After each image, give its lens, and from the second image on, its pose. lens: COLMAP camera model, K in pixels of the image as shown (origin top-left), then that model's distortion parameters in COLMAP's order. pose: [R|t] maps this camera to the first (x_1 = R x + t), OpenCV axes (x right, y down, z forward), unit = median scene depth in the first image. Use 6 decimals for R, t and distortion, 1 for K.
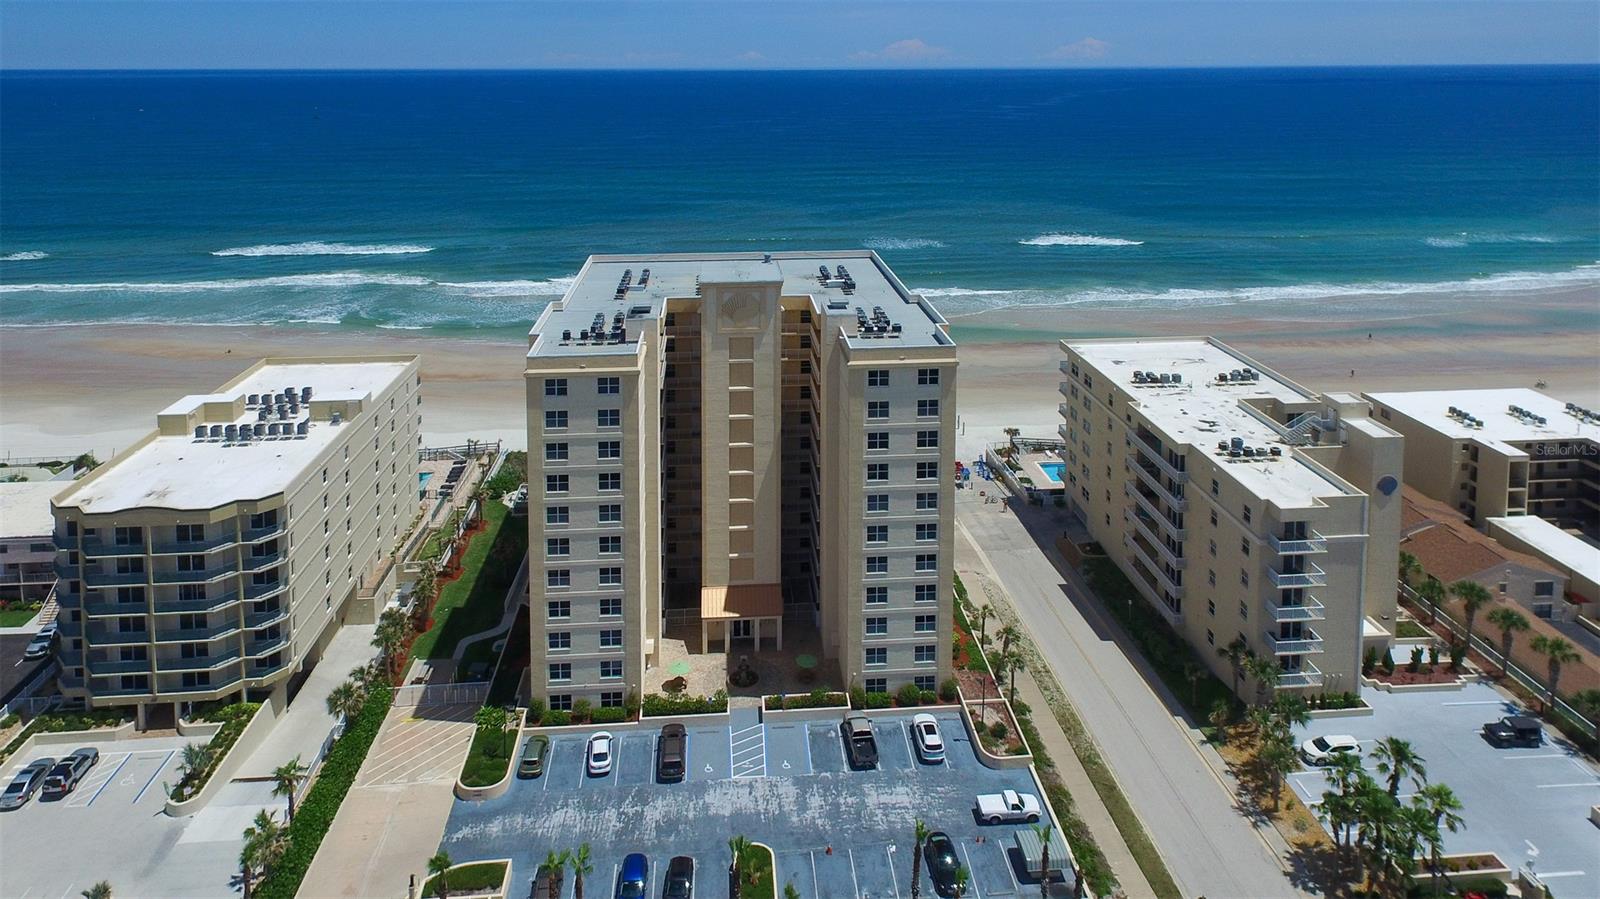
lens RADIAL K [[986.8, 0, 785.9], [0, 986.8, 448.4], [0, 0, 1]] dist [0.001686, 0.000779]
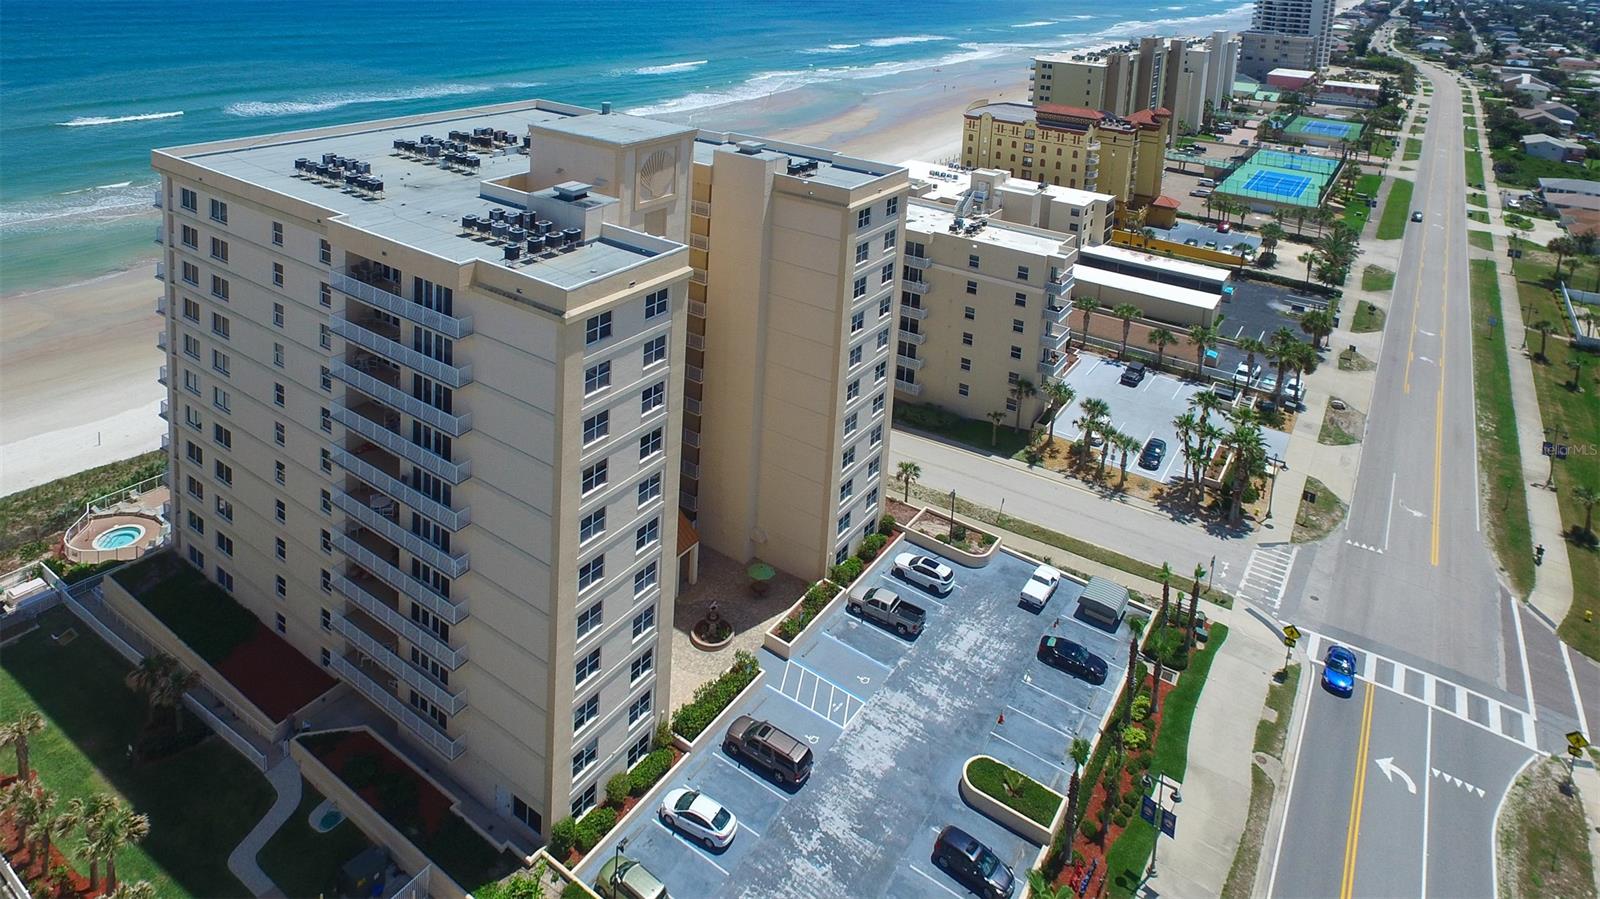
lens RADIAL K [[986.8, 0, 785.9], [0, 986.8, 448.4], [0, 0, 1]] dist [0.001686, 0.000779]
pose [[0.534688, -0.352098, 0.768203, -0.601307], [0.207990, 0.935931, 0.284208, -0.101335], [-0.819053, 0.007816, 0.573664, 0.599602]]
